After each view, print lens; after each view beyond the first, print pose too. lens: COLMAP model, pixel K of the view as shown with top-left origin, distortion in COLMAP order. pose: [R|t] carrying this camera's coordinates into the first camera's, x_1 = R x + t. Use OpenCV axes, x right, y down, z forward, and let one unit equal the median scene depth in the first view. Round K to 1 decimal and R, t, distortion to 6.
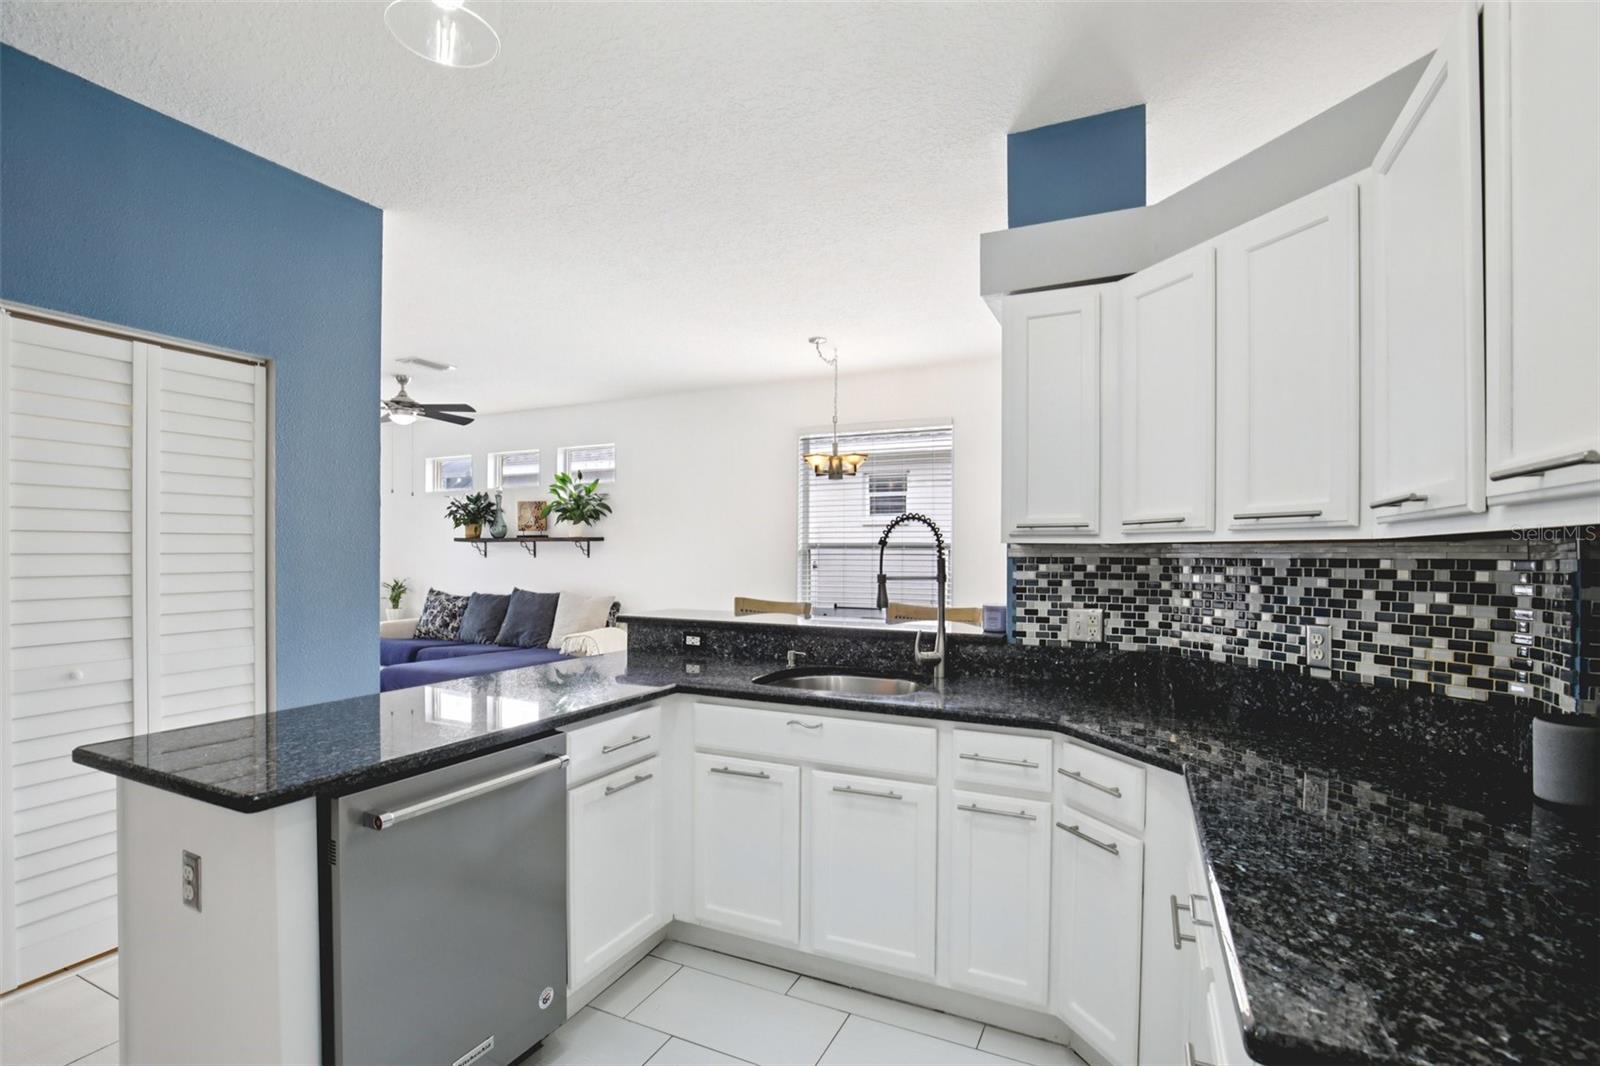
lens RADIAL K [[729.9, 0, 793.1], [0, 729.9, 554.1], [0, 0, 1]] dist [-0.038178, 0.007329]
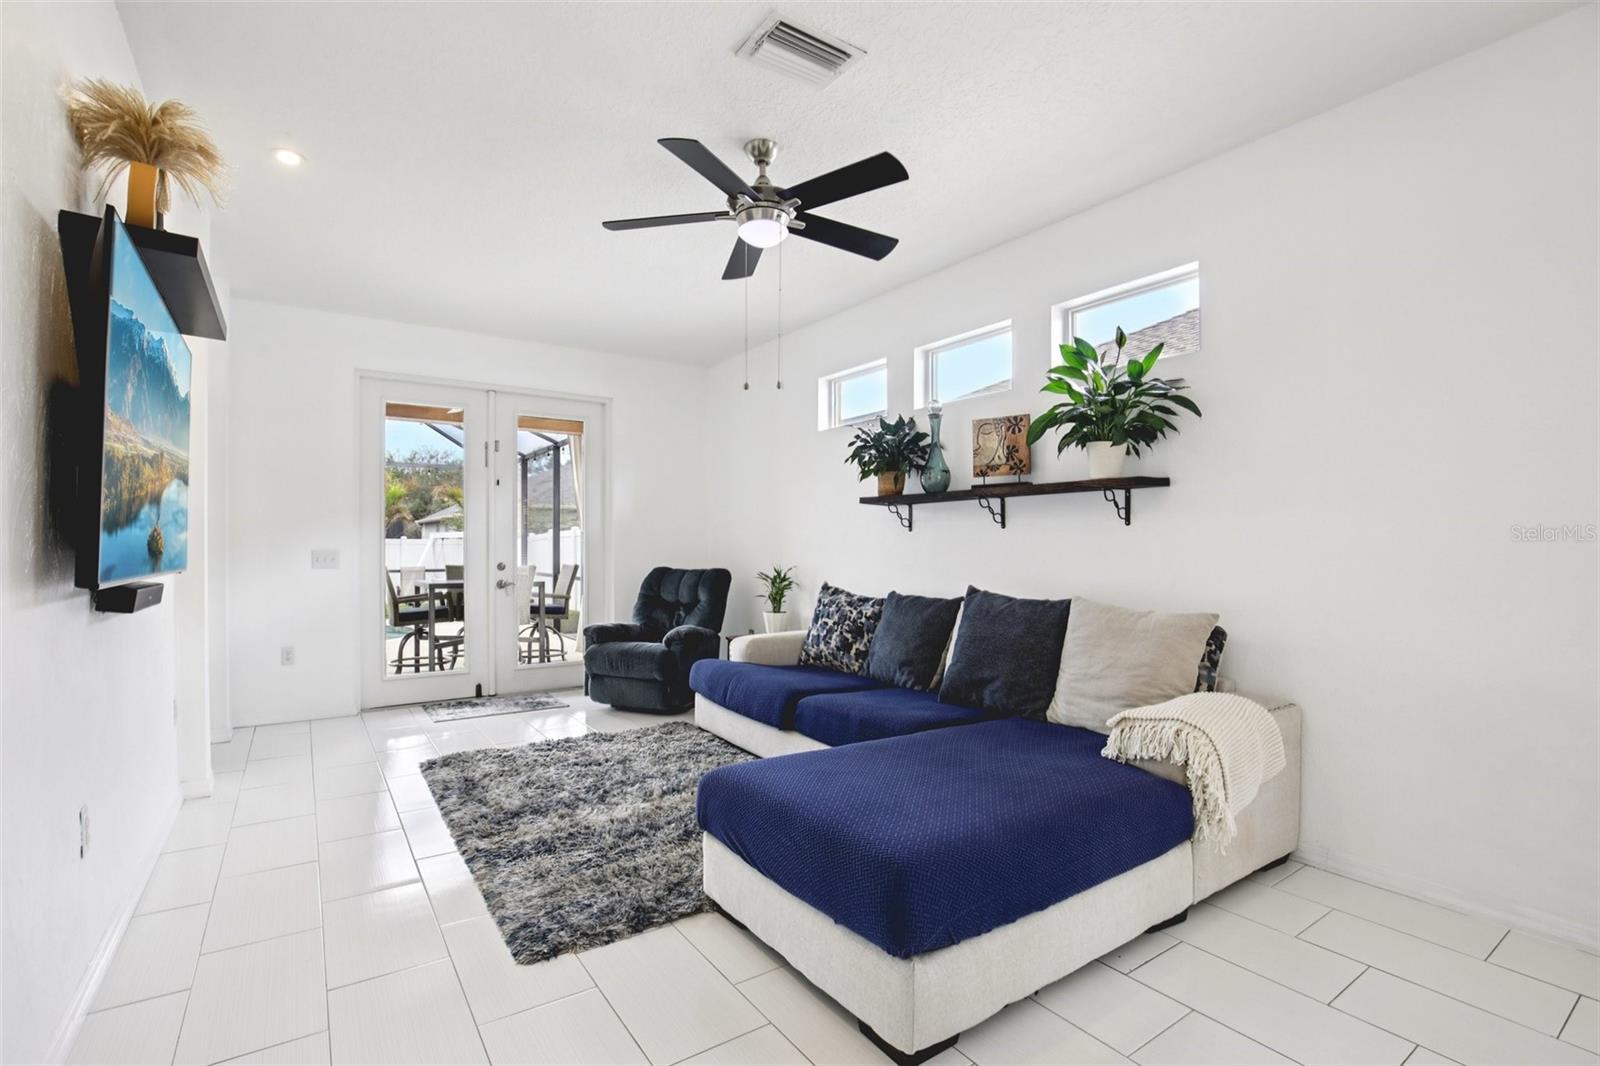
lens RADIAL K [[729.9, 0, 793.1], [0, 729.9, 554.1], [0, 0, 1]] dist [-0.038178, 0.007329]
pose [[0.863560, 0.003749, -0.504233, -0.667727], [-0.000946, 0.999983, 0.005814, 0.060502], [0.504246, -0.004544, 0.863548, 1.422986]]
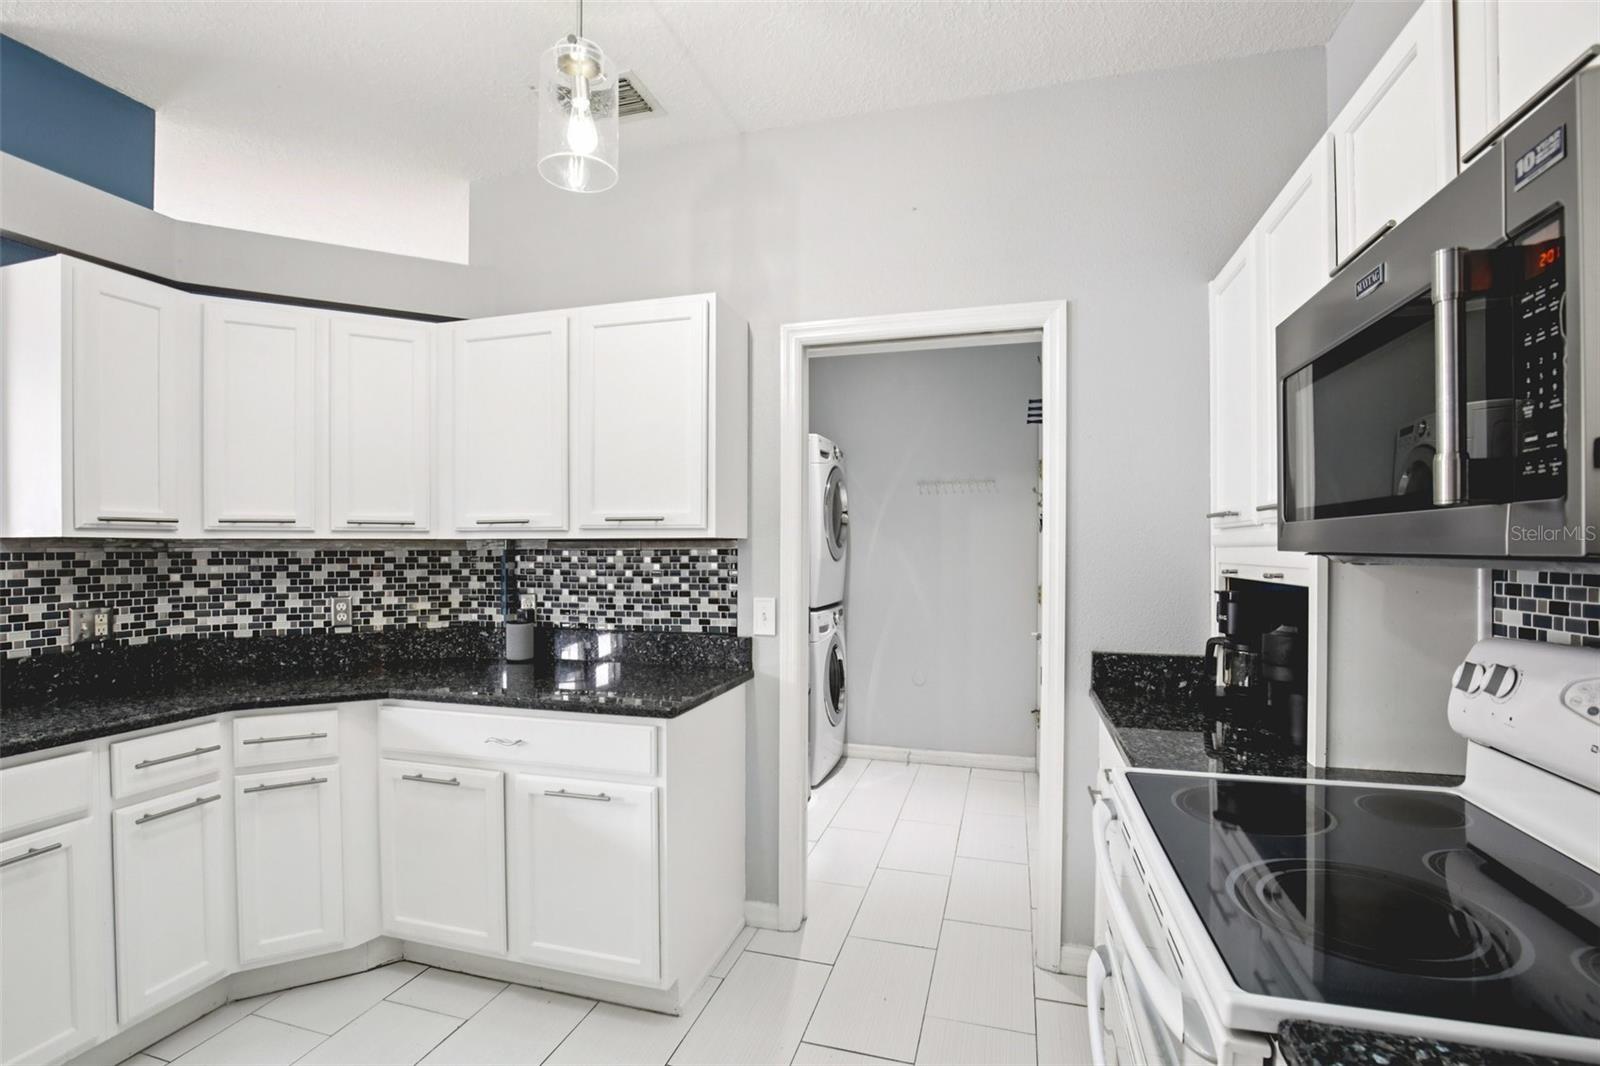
lens RADIAL K [[729.9, 0, 793.1], [0, 729.9, 554.1], [0, 0, 1]] dist [-0.038178, 0.007329]
pose [[-0.155147, -0.012555, 0.987812, -0.603851], [0.002700, 0.999910, 0.013133, -0.002524], [-0.987888, 0.004705, -0.155099, 0.236630]]
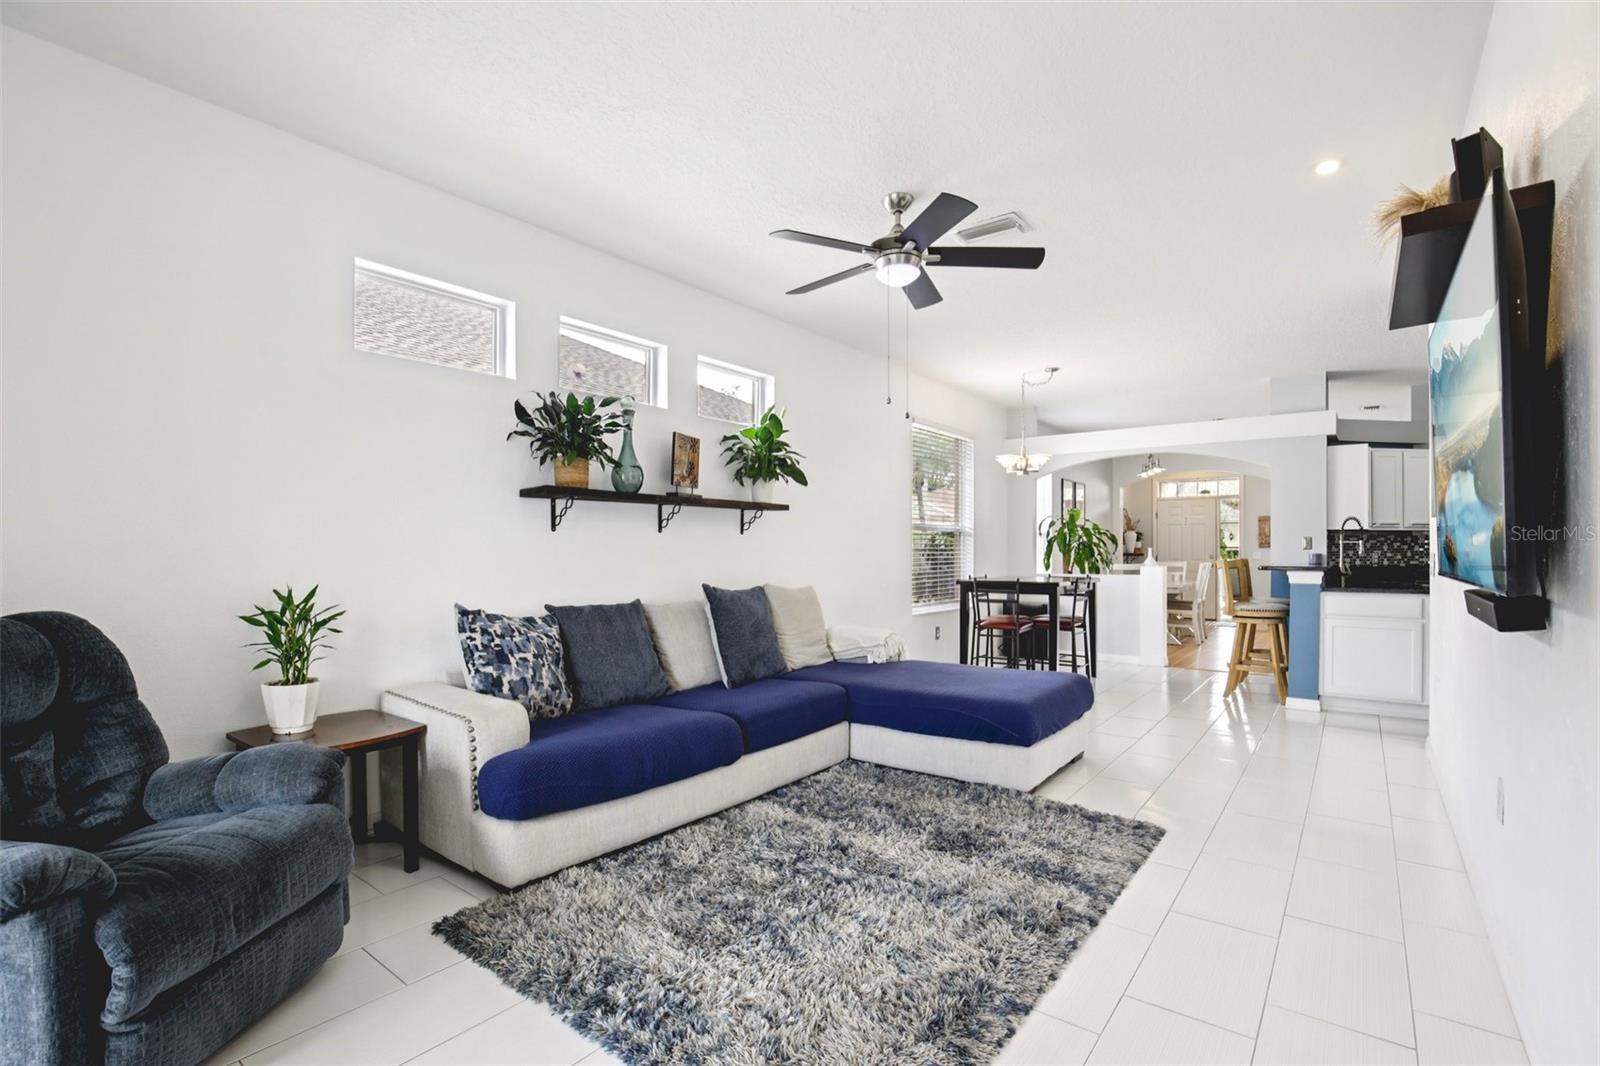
lens RADIAL K [[729.9, 0, 793.1], [0, 729.9, 554.1], [0, 0, 1]] dist [-0.038178, 0.007329]
pose [[0.221245, -0.010814, 0.975158, -2.656326], [0.000343, 0.999939, 0.011010, 0.045953], [-0.975218, -0.002101, 0.221235, 2.306912]]
